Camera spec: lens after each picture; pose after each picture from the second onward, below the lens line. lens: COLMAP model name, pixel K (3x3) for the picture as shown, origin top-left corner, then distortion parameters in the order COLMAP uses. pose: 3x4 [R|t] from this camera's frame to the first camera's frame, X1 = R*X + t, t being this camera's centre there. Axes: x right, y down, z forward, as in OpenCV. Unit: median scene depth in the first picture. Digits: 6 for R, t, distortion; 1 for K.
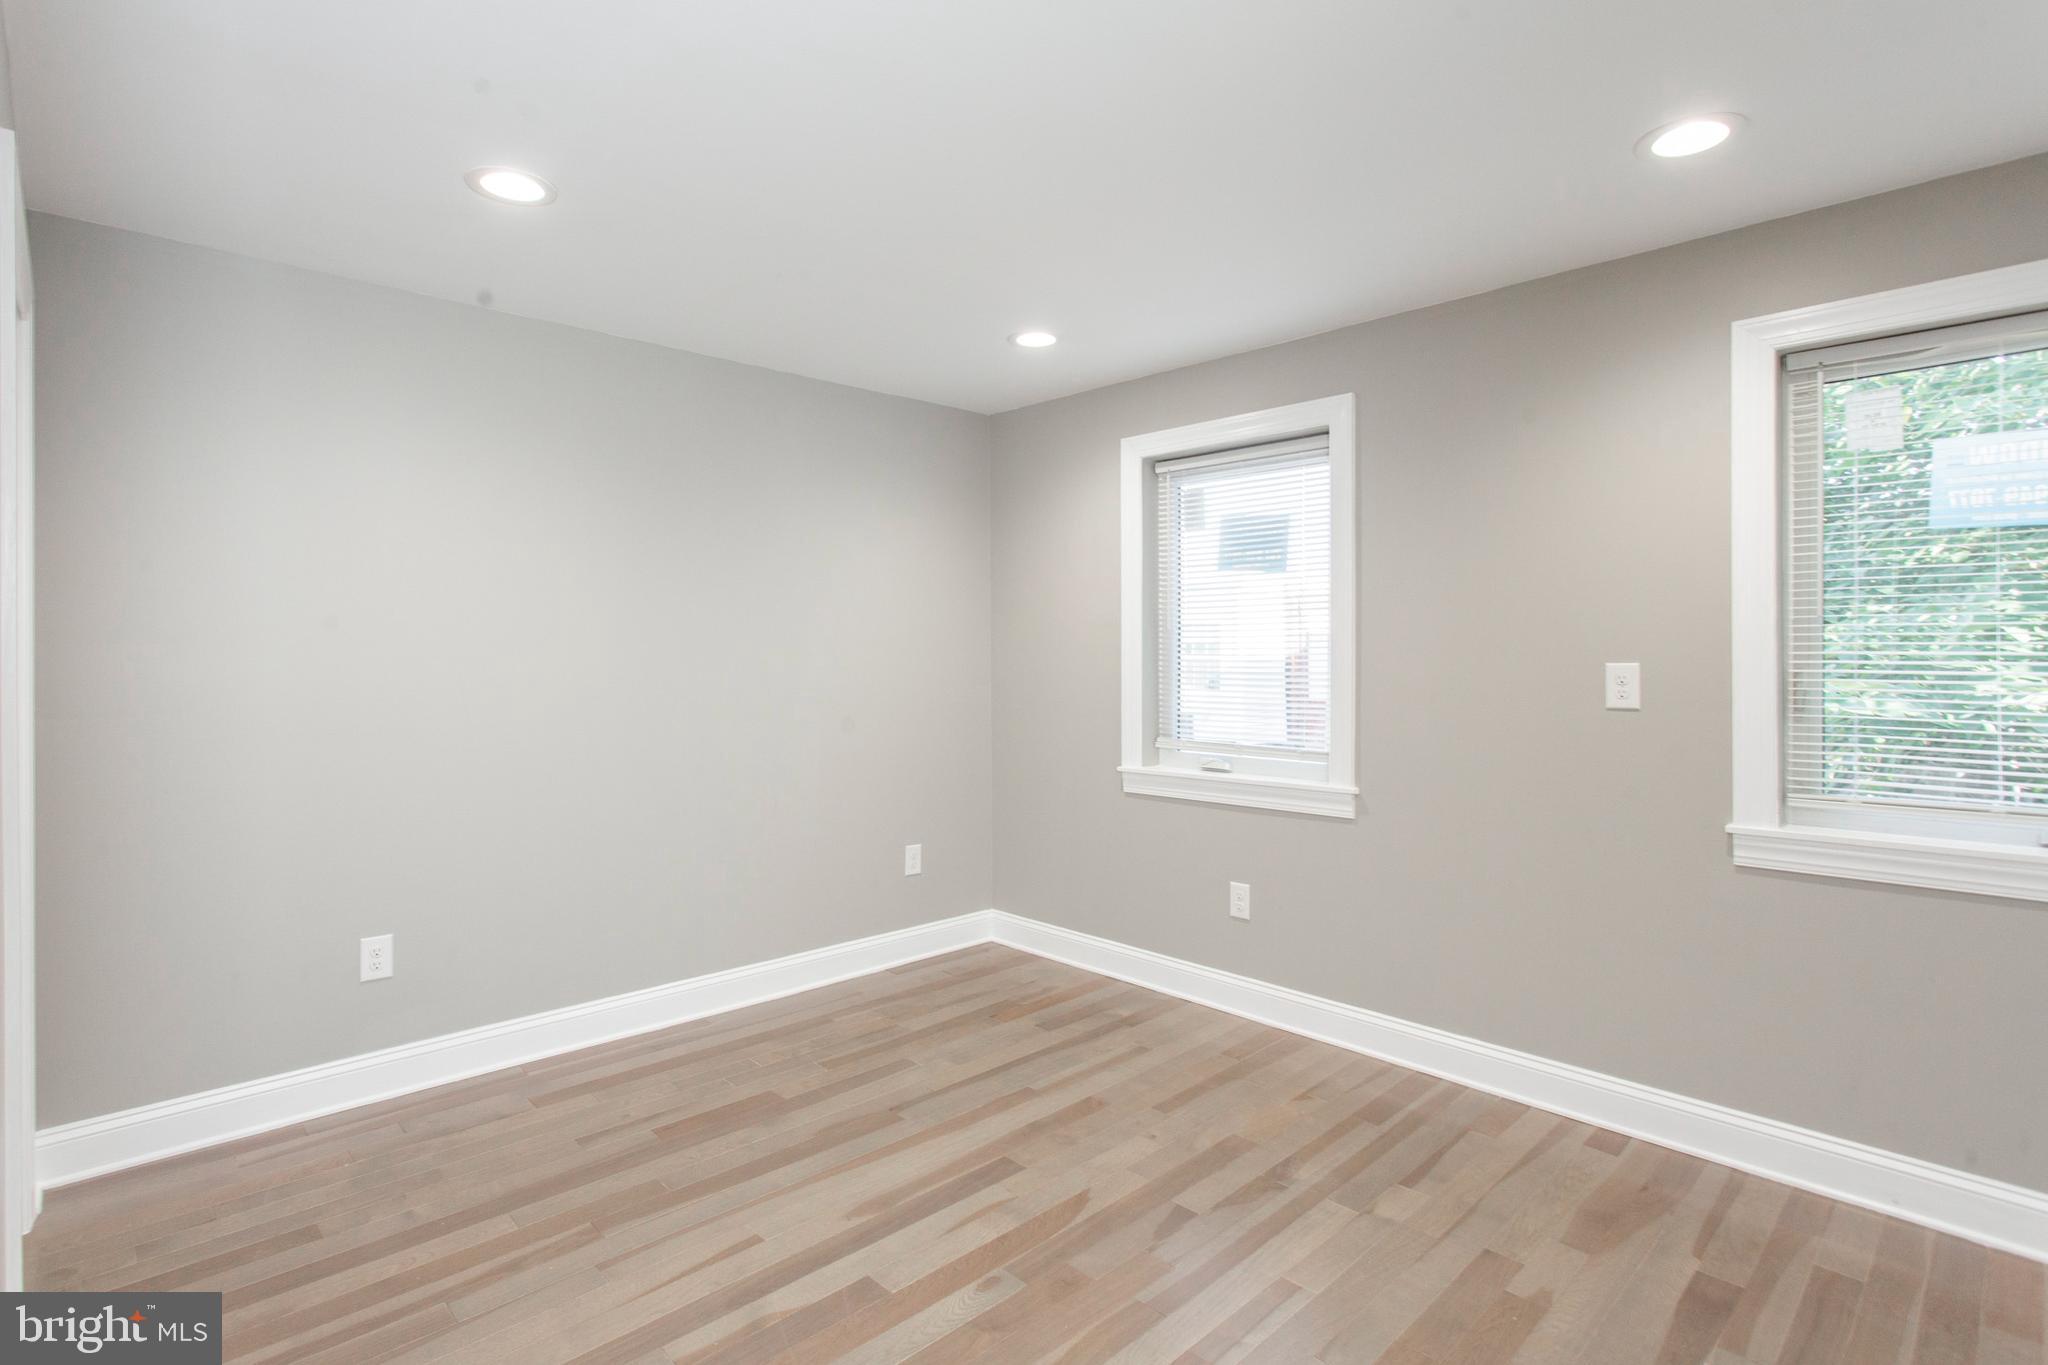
lens RADIAL K [[1004.0, 0, 1021.2], [0, 1004.0, 677.7], [0, 0, 1]] dist [-0.019707, 0.007861]
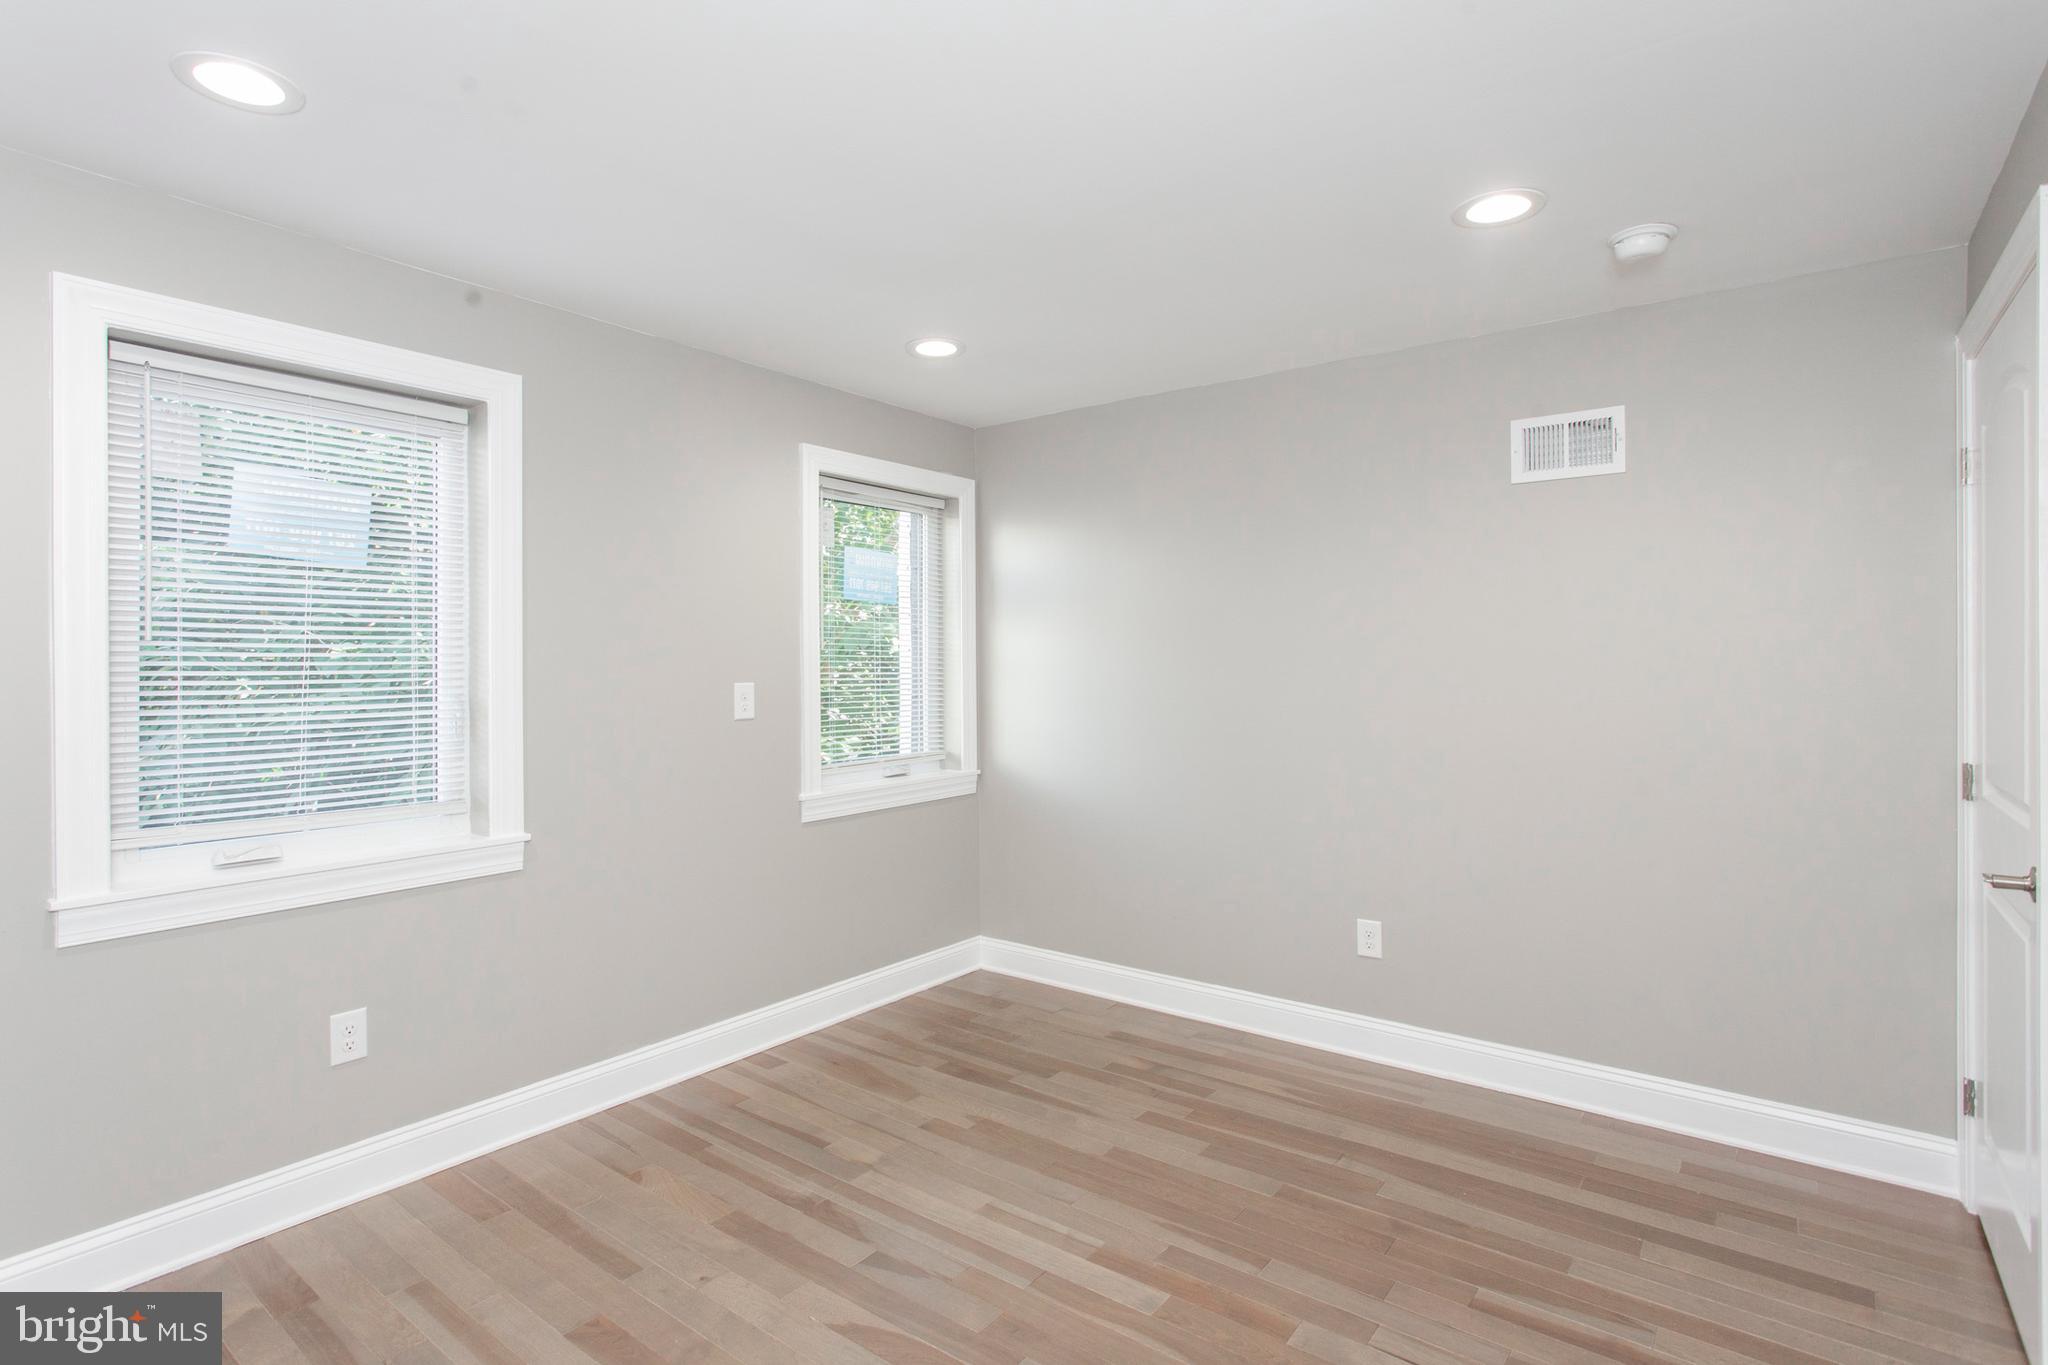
lens RADIAL K [[1004.0, 0, 983.2], [0, 1004.0, 663.5], [0, 0, 1]] dist [-0.019707, 0.007861]
pose [[-0.136384, -0.006309, 0.990636, -0.758312], [0.014819, 0.999855, 0.008408, -0.049902], [-0.990545, 0.015827, -0.136271, 0.950559]]
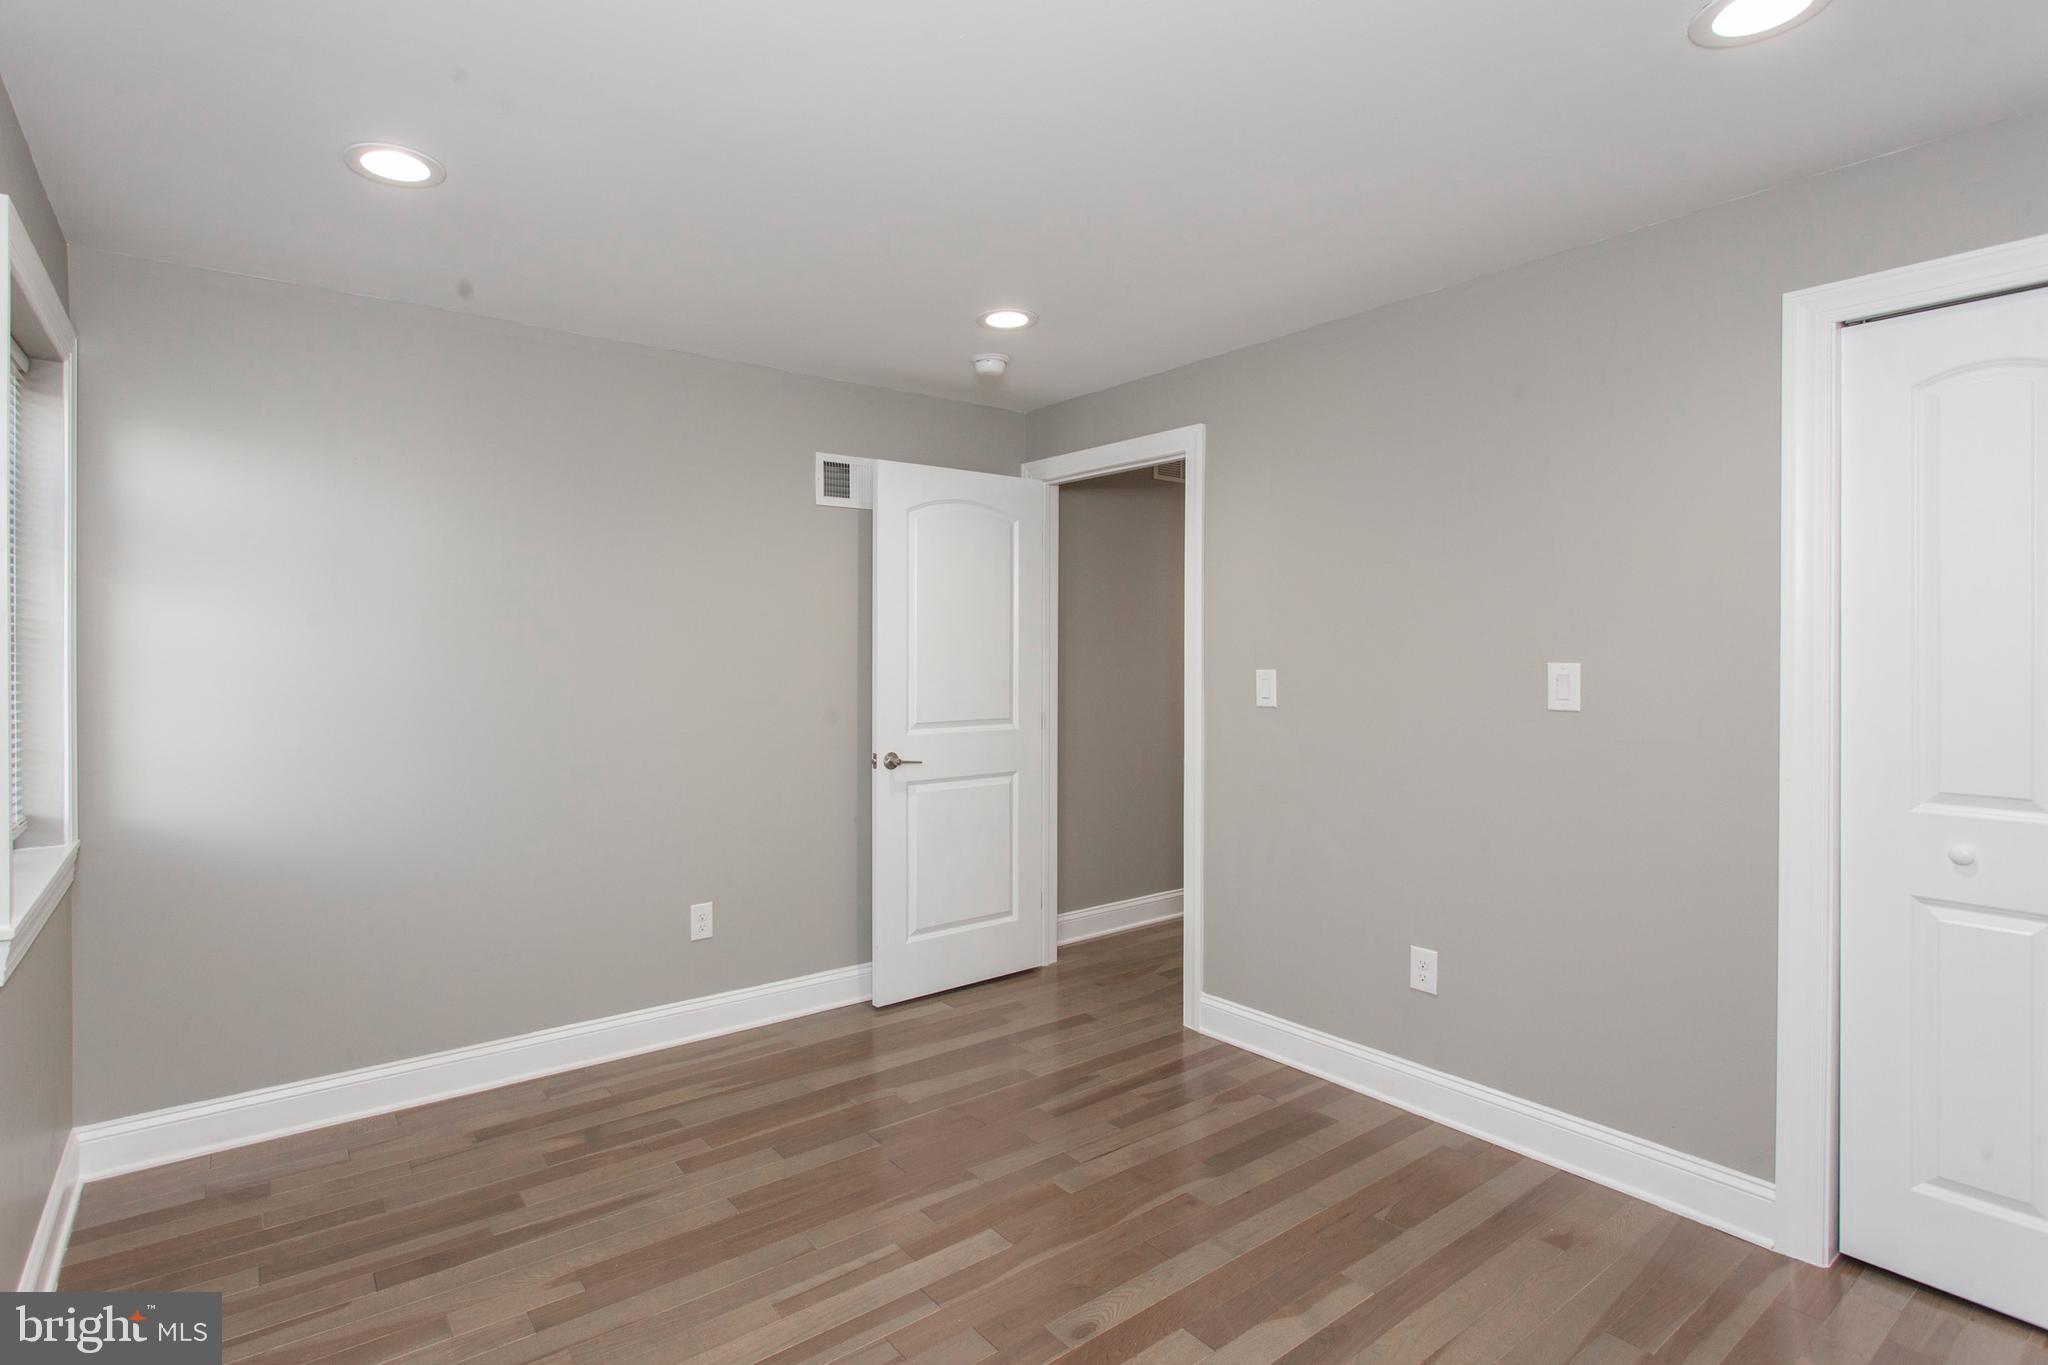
lens RADIAL K [[1004.0, 0, 1016.8], [0, 1004.0, 665.4], [0, 0, 1]] dist [-0.019707, 0.007861]
pose [[-0.993169, -0.004855, 0.116585, -0.063551], [-0.002066, 0.999709, 0.024030, -0.050258], [-0.116668, 0.023625, -0.992890, 1.604523]]
